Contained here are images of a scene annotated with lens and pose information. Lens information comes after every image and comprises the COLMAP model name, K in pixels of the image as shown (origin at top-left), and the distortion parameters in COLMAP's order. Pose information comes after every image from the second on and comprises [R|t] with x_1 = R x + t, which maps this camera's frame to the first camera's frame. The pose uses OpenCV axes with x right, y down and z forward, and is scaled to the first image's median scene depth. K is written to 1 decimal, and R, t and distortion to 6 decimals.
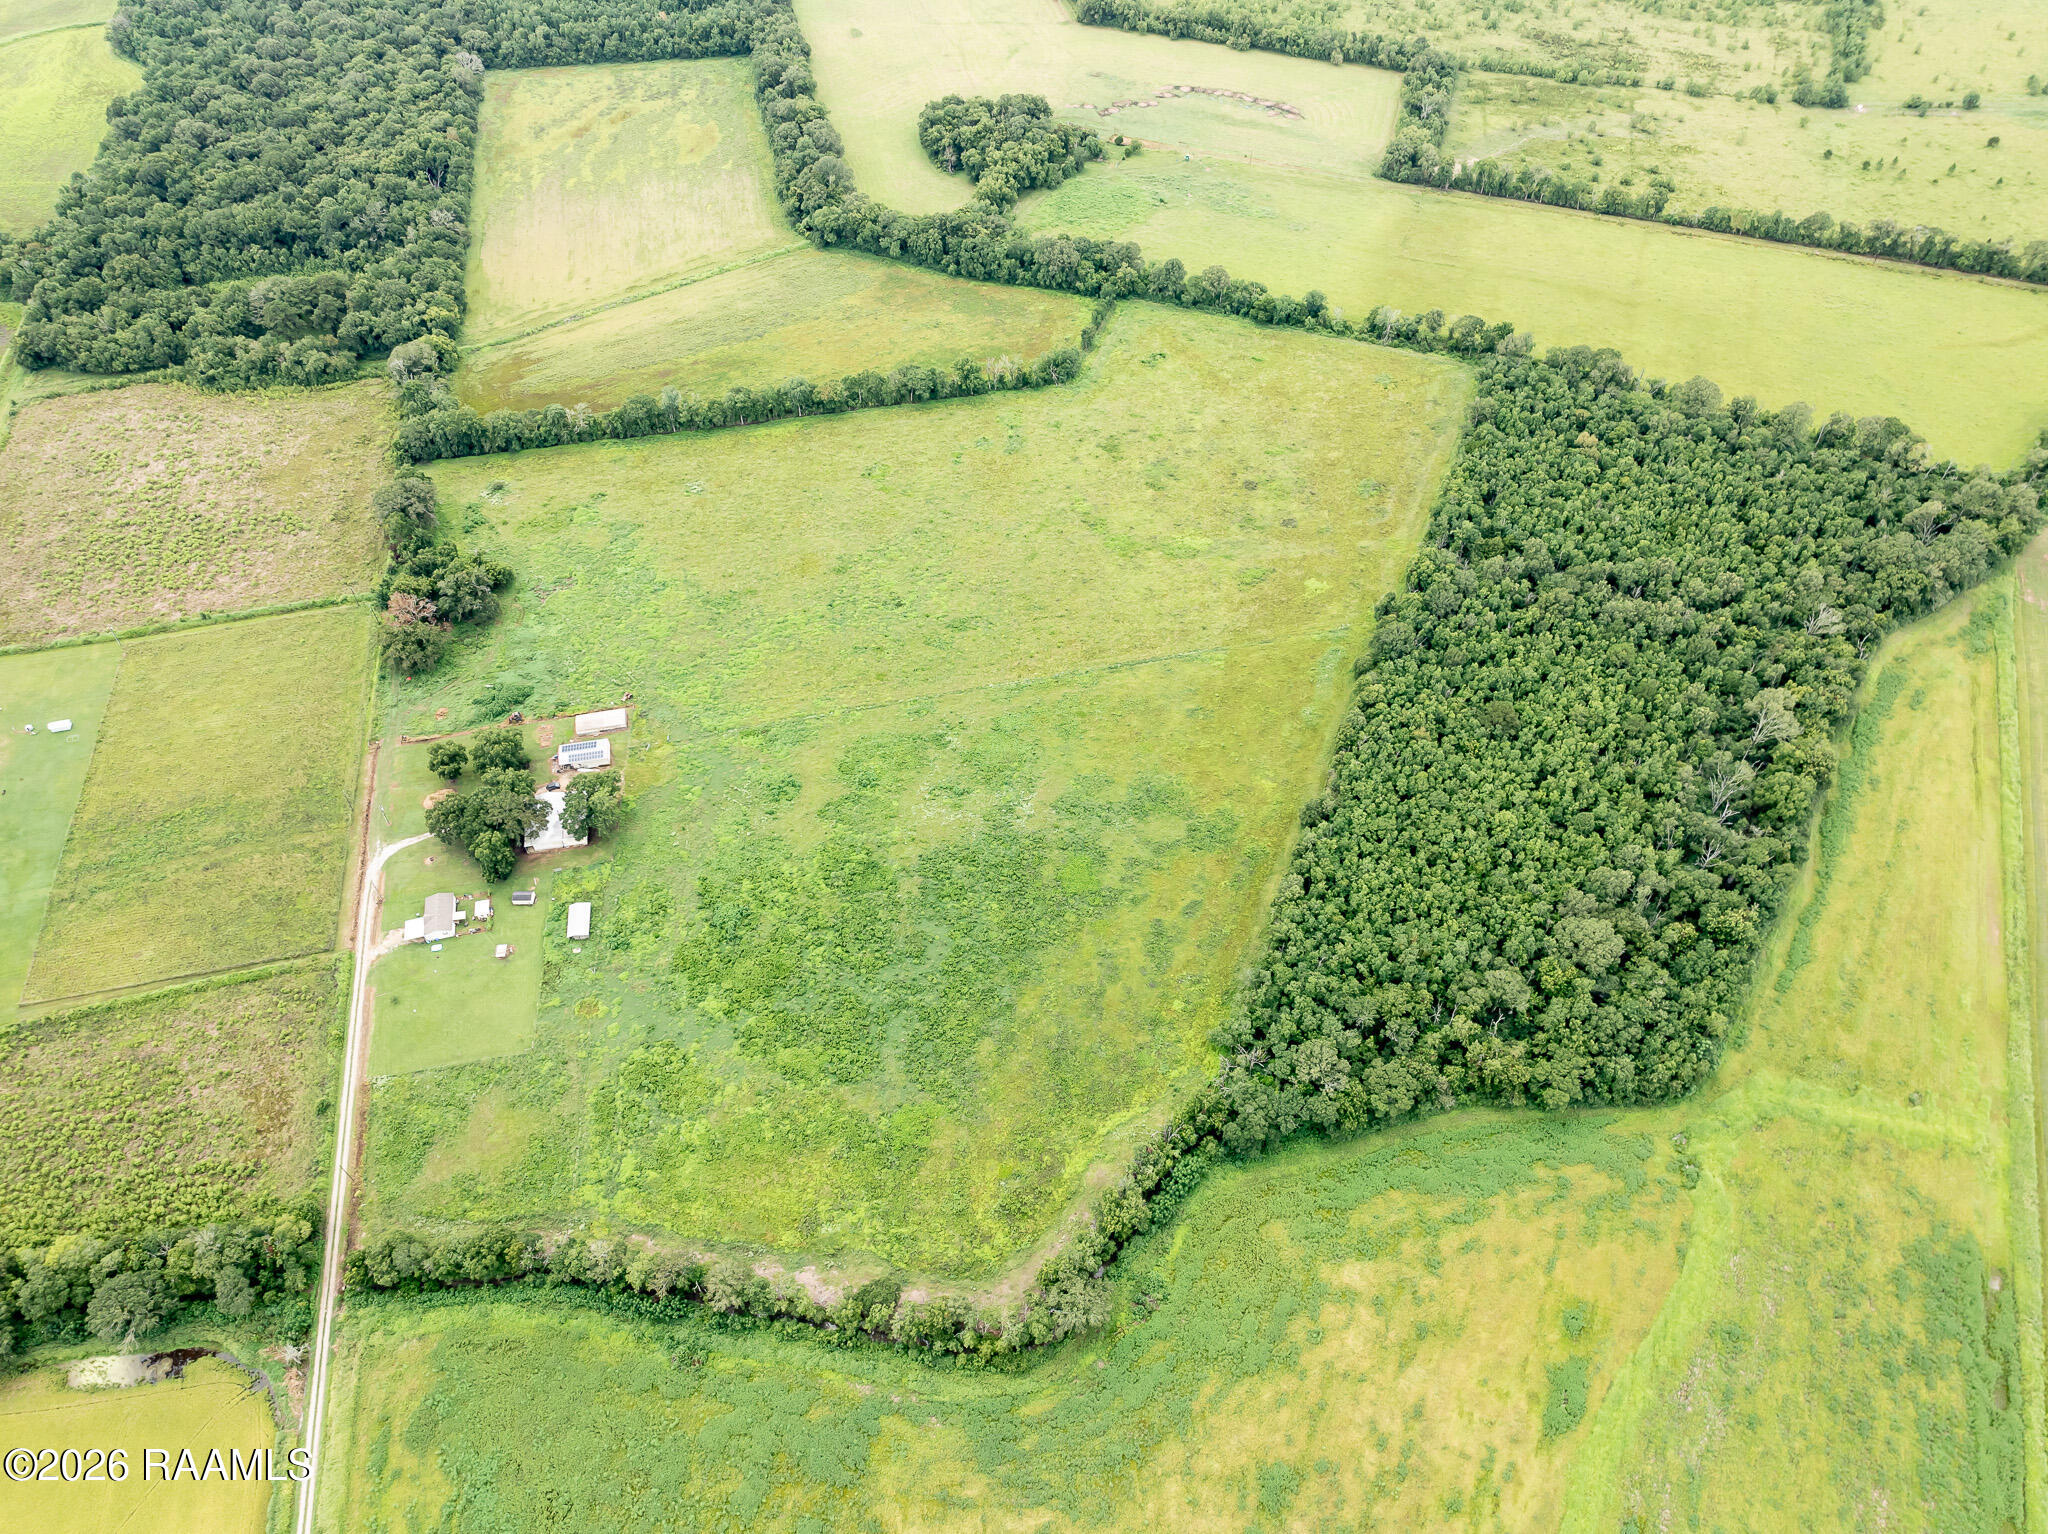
lens RADIAL K [[1444.5, 0, 1022.8], [0, 1444.5, 777.5], [0, 0, 1]] dist [-0.052654, 0.021103]
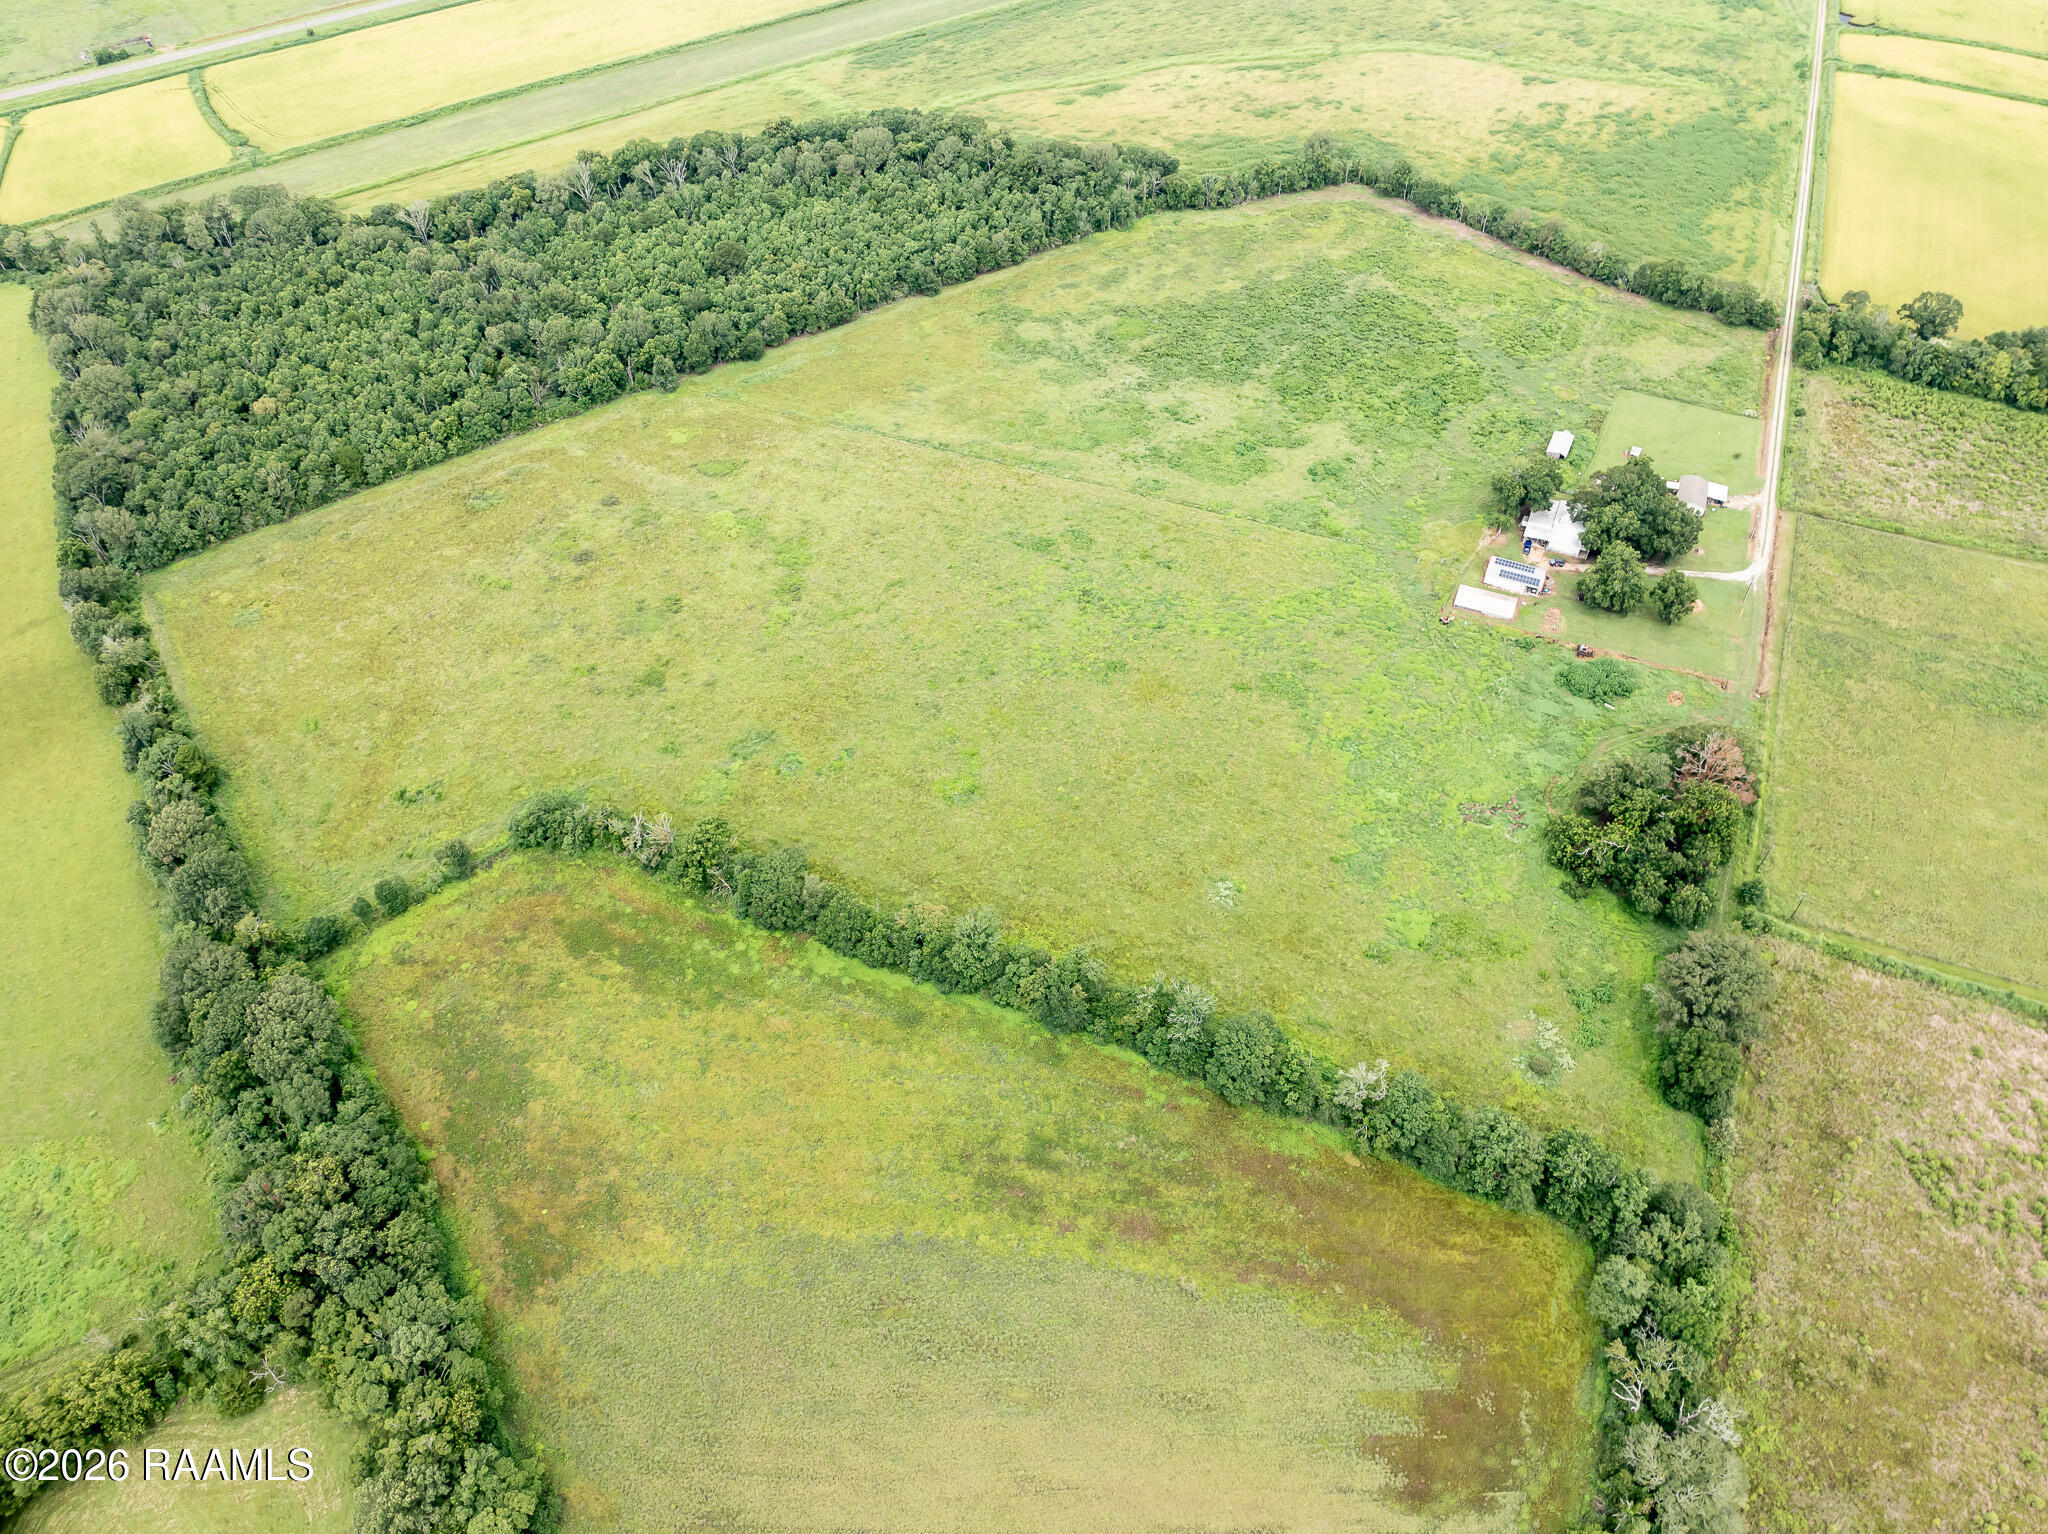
lens RADIAL K [[1444.5, 0, 1019.9], [0, 1444.5, 763.2], [0, 0, 1]] dist [-0.052654, 0.021103]
pose [[-0.821761, -0.410480, 0.395241, -0.435126], [0.447771, -0.036167, 0.893416, -0.905025], [-0.352435, 0.911152, 0.213522, 0.992505]]
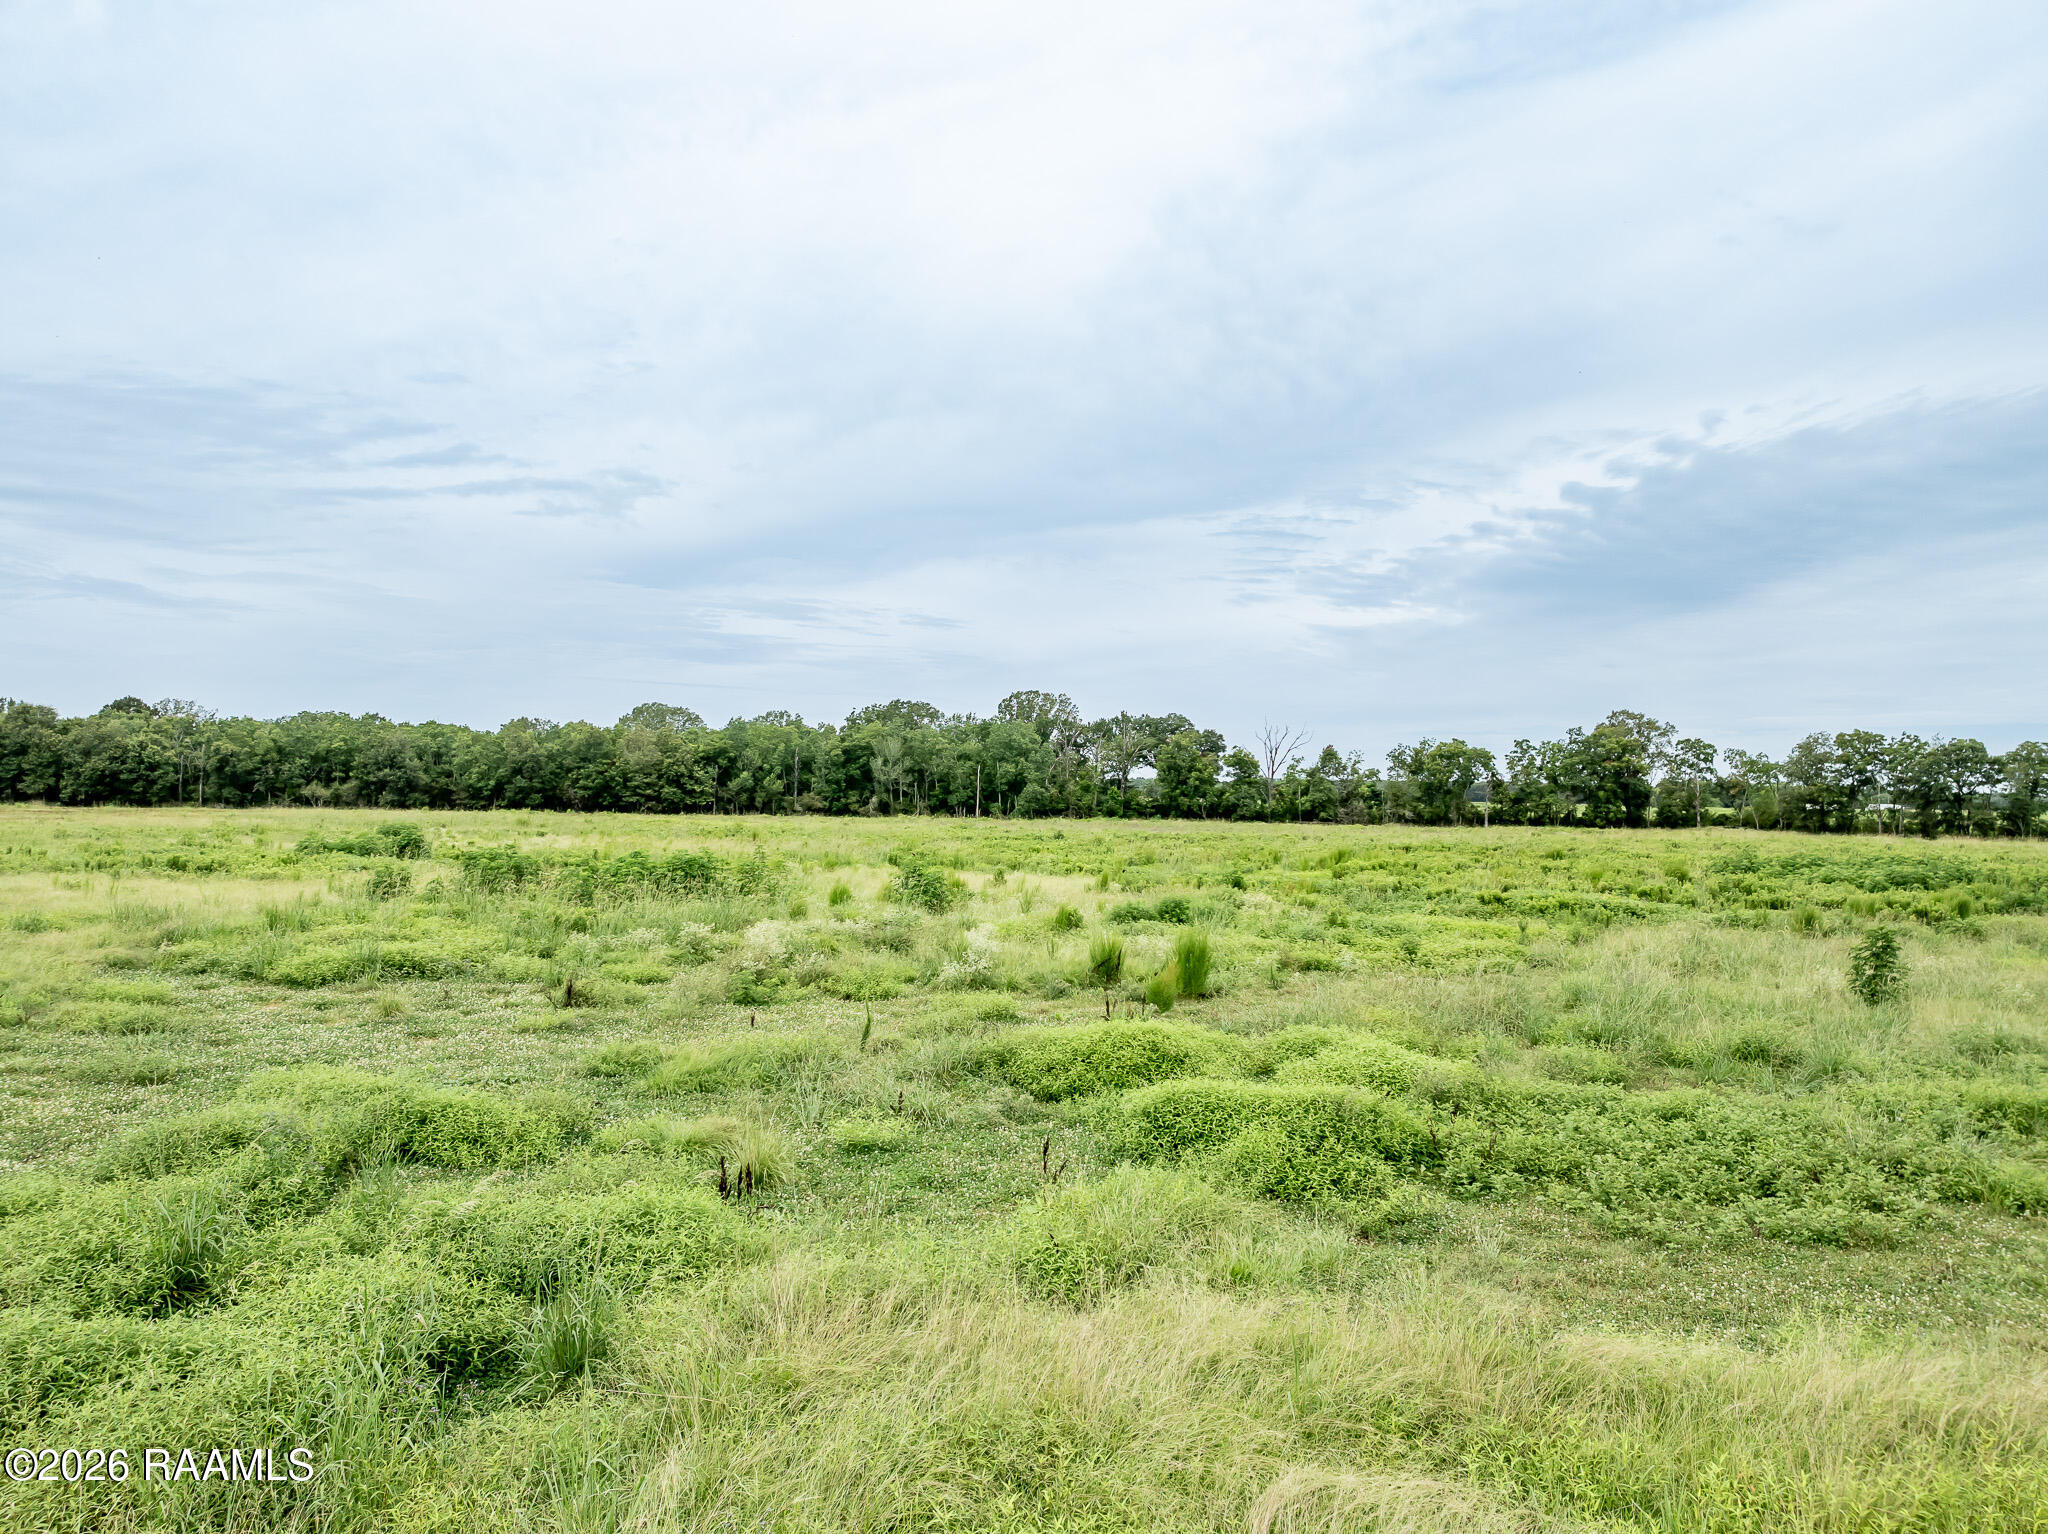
lens RADIAL K [[1444.5, 0, 1027.8], [0, 1444.5, 772.8], [0, 0, 1]] dist [-0.052654, 0.021103]
pose [[-0.515343, 0.020001, 0.856751, -0.251060], [0.638059, 0.676351, 0.368008, -0.011740], [-0.572103, 0.736308, -0.361314, 0.962555]]
